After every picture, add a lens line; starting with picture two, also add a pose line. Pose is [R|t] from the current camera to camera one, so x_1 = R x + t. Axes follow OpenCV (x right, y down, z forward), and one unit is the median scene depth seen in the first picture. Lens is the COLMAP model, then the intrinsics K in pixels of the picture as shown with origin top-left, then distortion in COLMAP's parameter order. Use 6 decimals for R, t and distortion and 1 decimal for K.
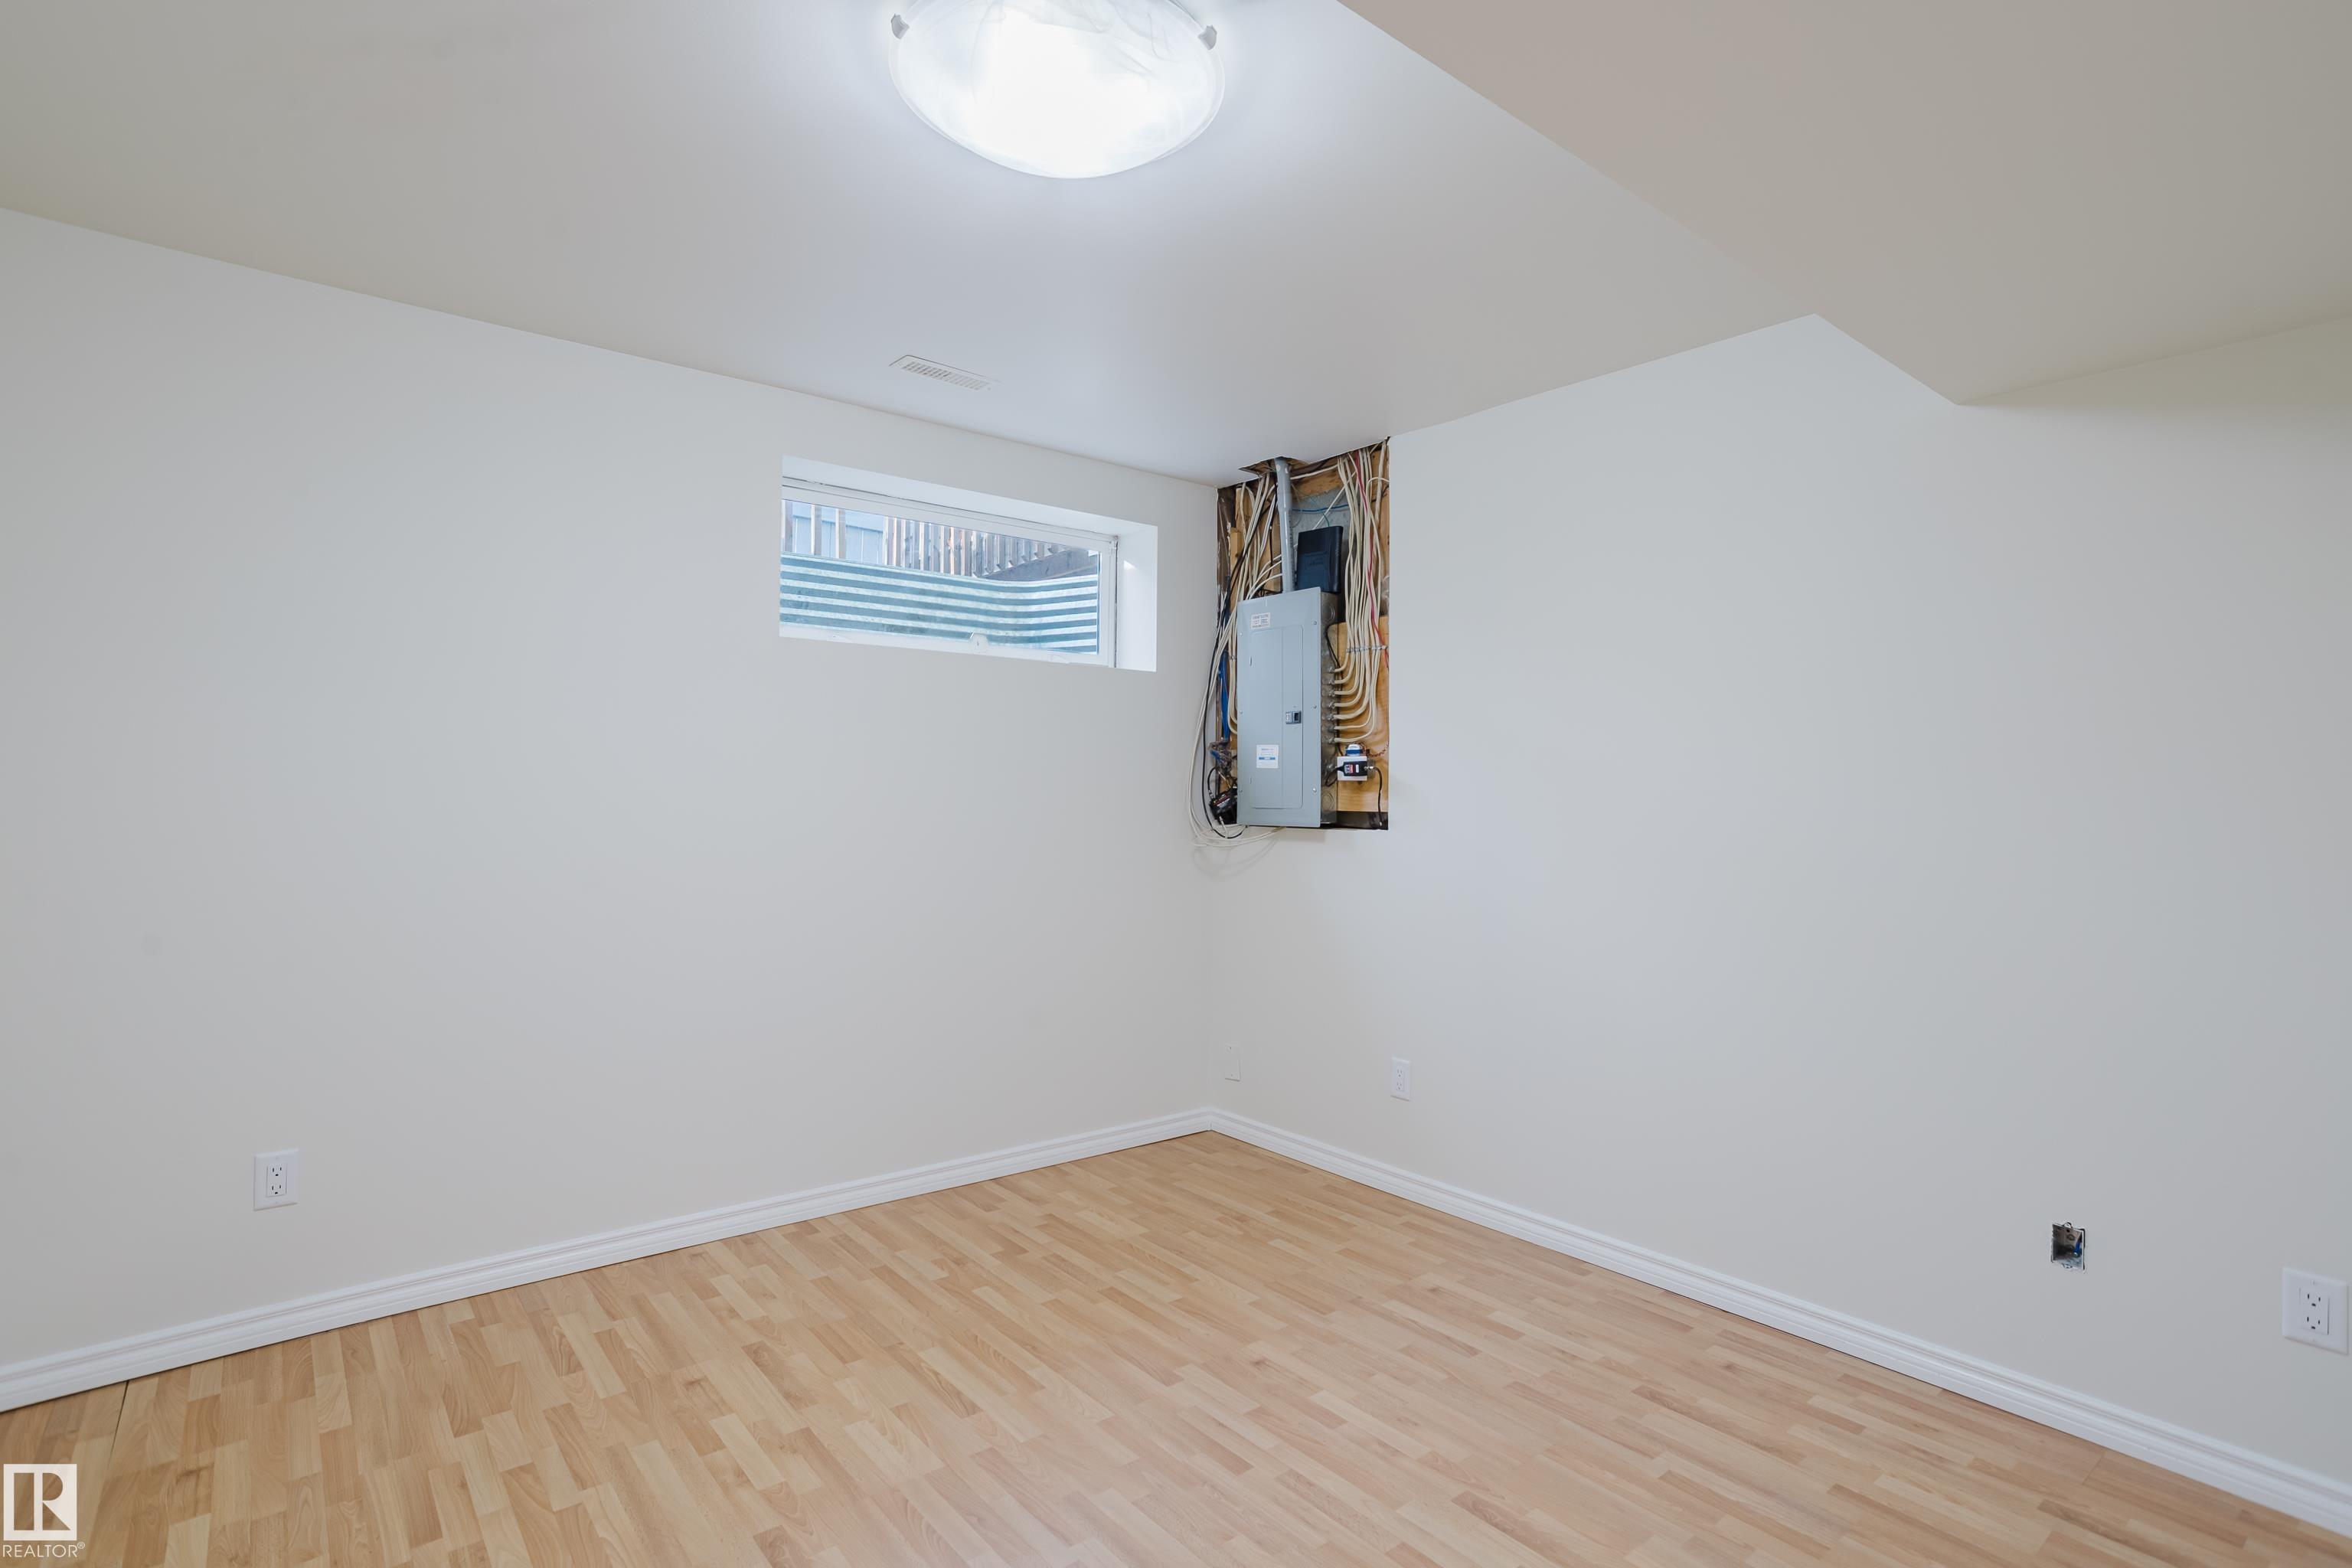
lens RADIAL K [[1132.4, 0, 1176.3], [0, 1132.4, 795.6], [0, 0, 1]] dist [-0.036998, 0.021958]
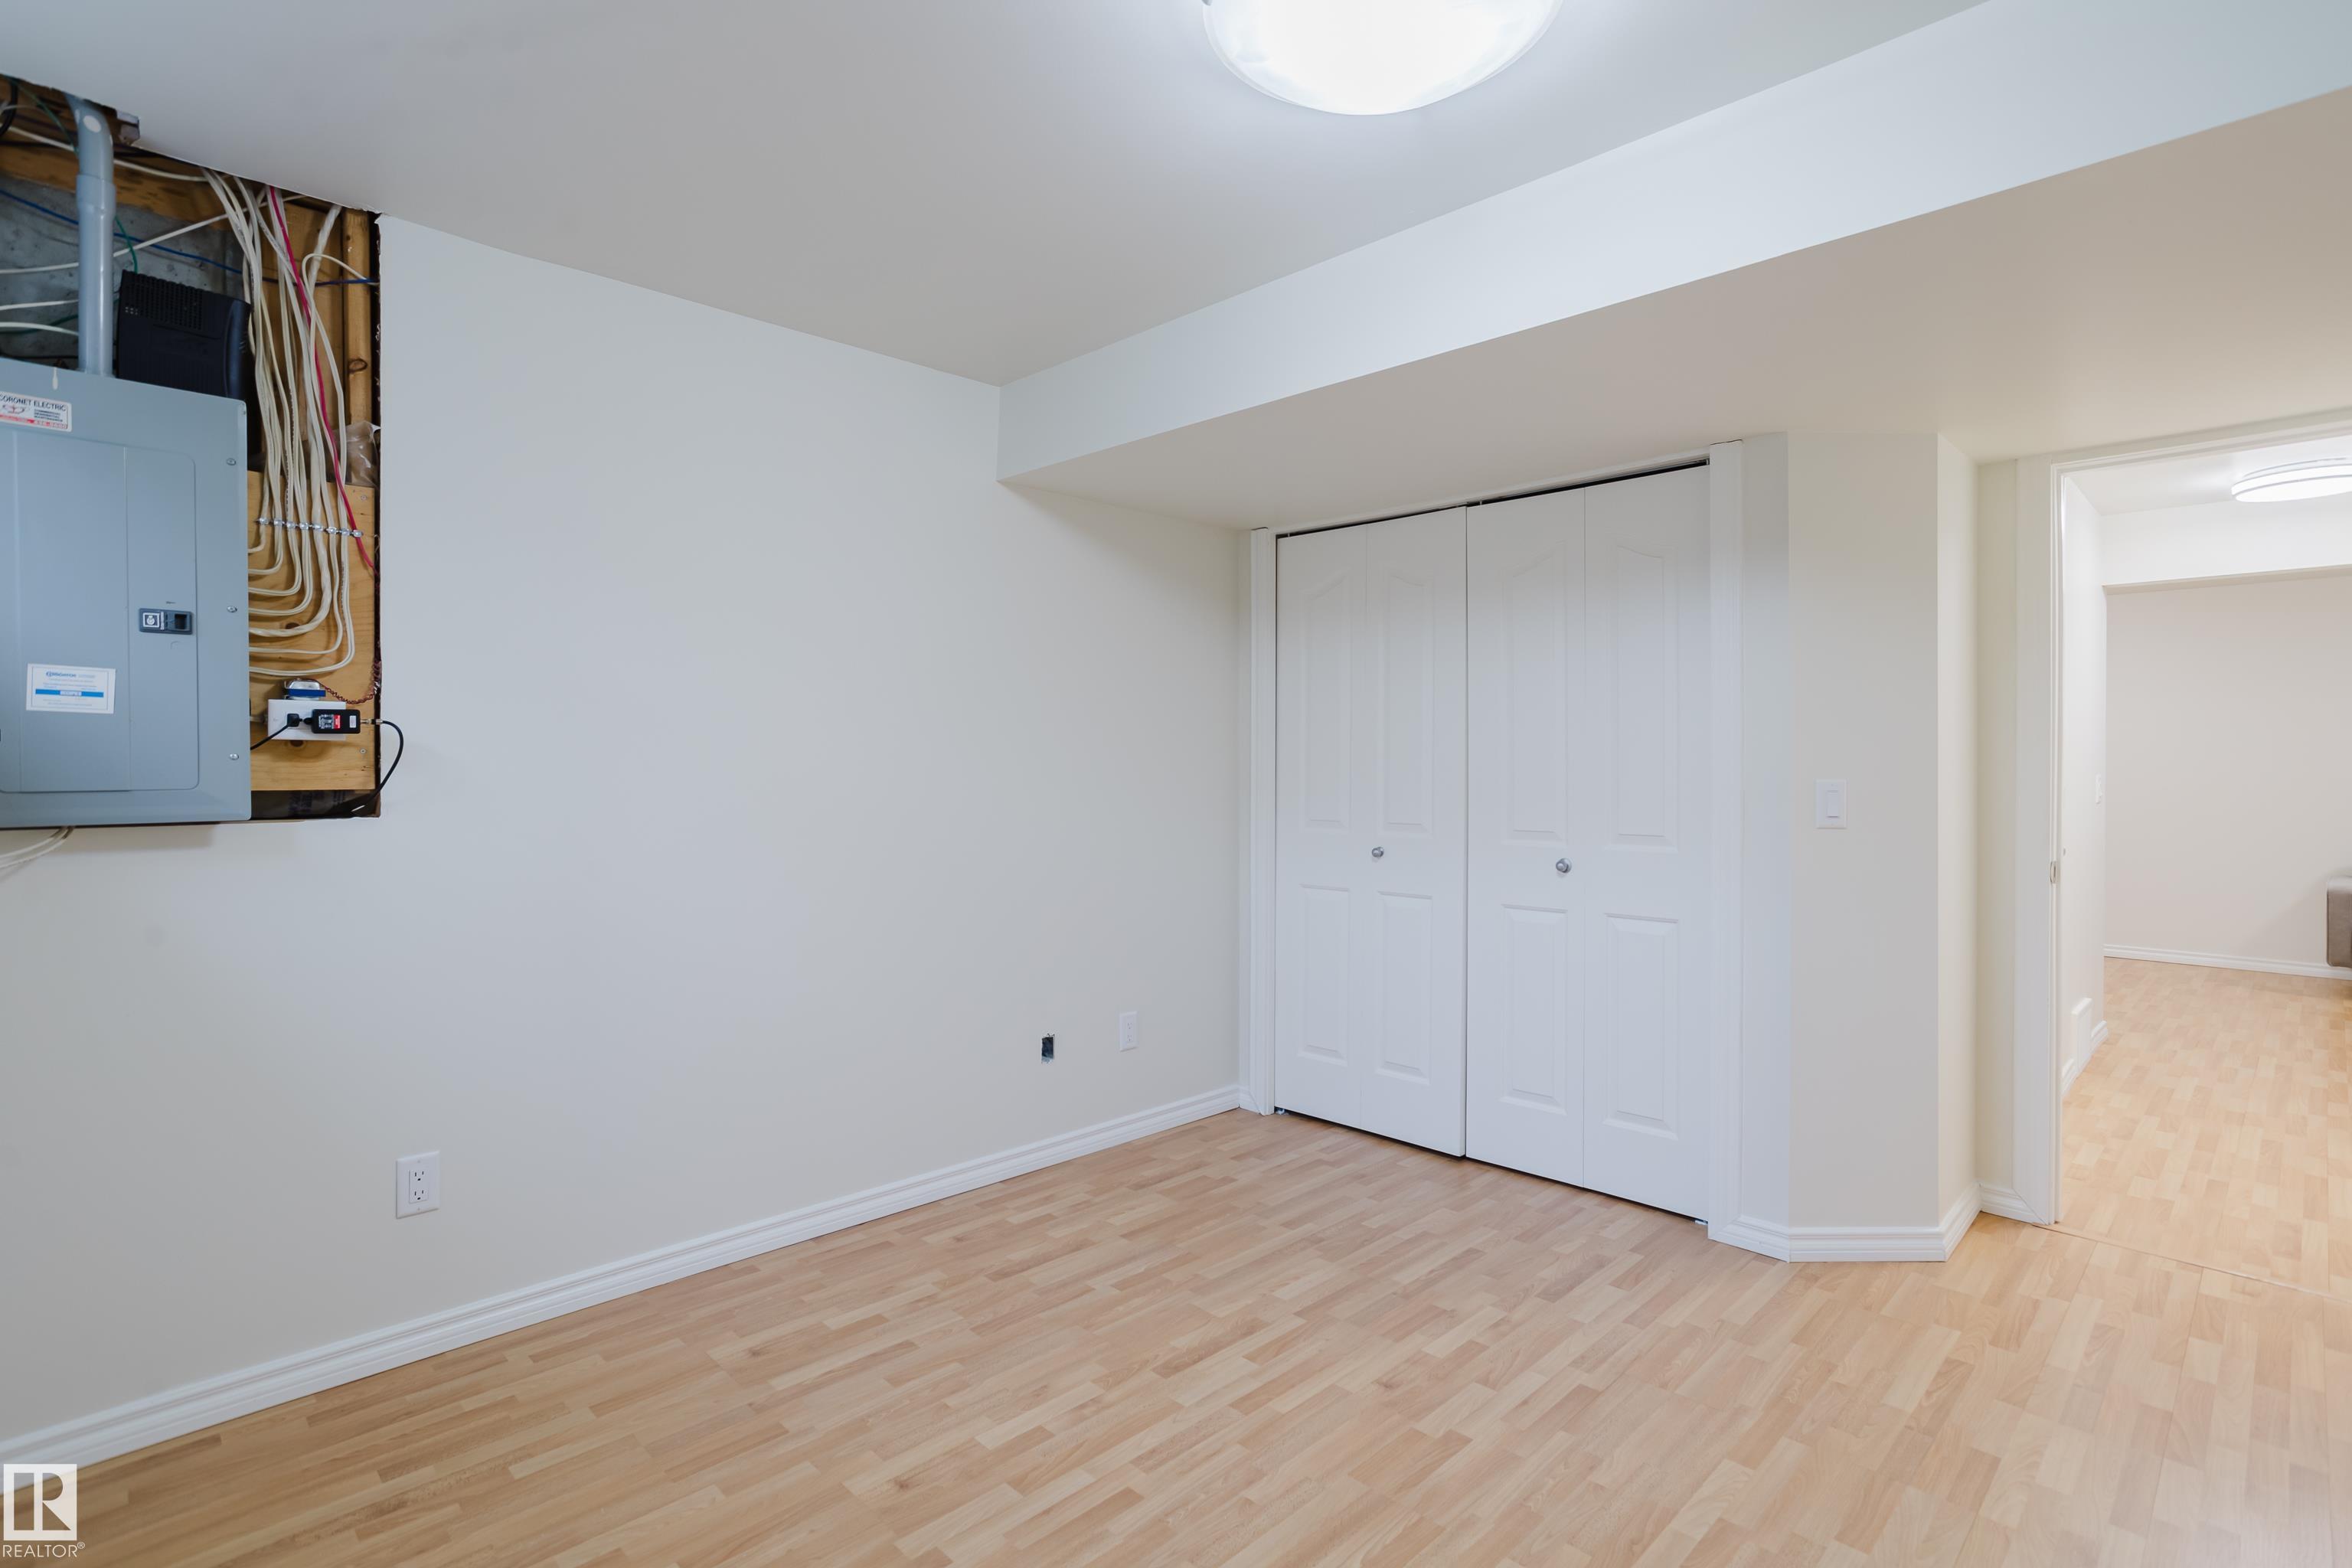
lens RADIAL K [[1132.4, 0, 1169.6], [0, 1132.4, 761.7], [0, 0, 1]] dist [-0.036998, 0.021958]
pose [[-0.082605, -0.008620, 0.996545, -0.672052], [0.000491, 0.999962, 0.008690, -0.009119], [-0.996582, 0.001207, -0.082598, 0.818188]]
